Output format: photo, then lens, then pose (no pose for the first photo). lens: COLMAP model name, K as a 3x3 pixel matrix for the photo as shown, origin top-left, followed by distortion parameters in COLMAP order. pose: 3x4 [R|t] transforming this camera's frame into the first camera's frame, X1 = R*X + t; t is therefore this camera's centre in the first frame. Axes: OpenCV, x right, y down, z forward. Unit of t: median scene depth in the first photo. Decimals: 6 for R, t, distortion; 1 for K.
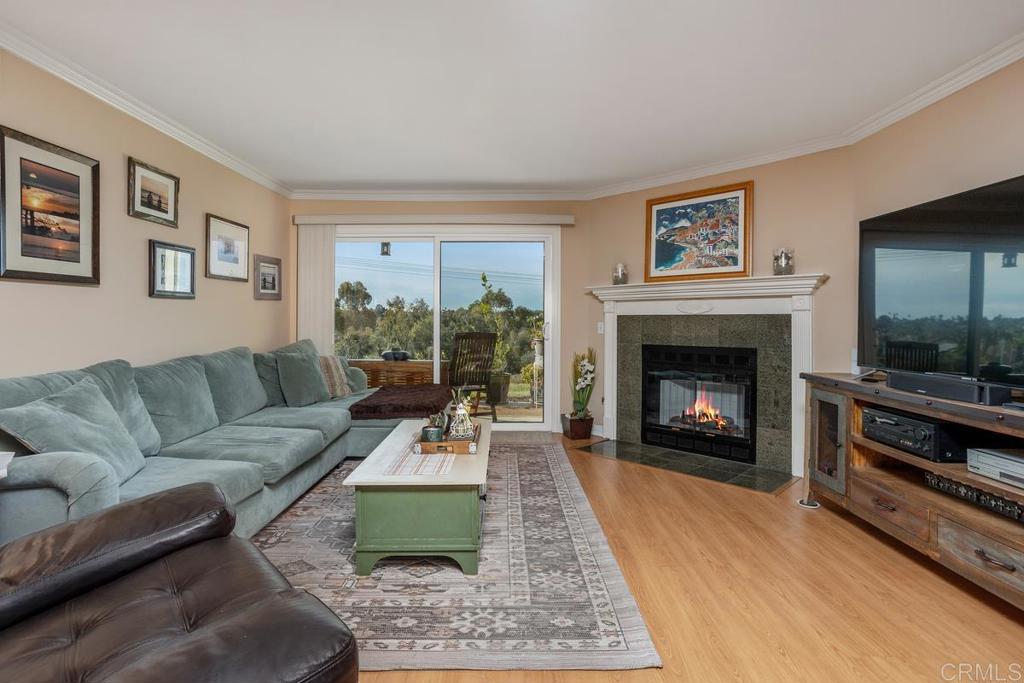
lens RADIAL K [[501.1, 0, 505.6], [0, 501.1, 314.8], [0, 0, 1]] dist [-0.033126, 0.008770]
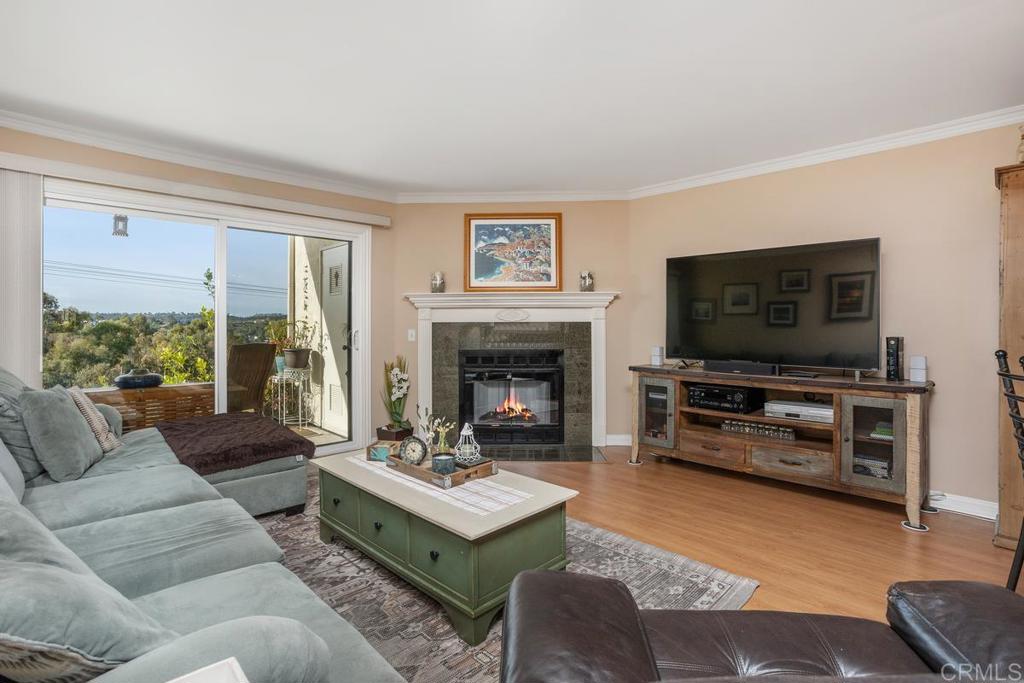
lens RADIAL K [[501.1, 0, 501.9], [0, 501.1, 321.3], [0, 0, 1]] dist [-0.033126, 0.008770]
pose [[0.708851, -0.001911, 0.705355, -0.437318], [-0.002058, 0.999986, 0.004777, -0.007256], [-0.705355, -0.004838, 0.708838, 0.205031]]
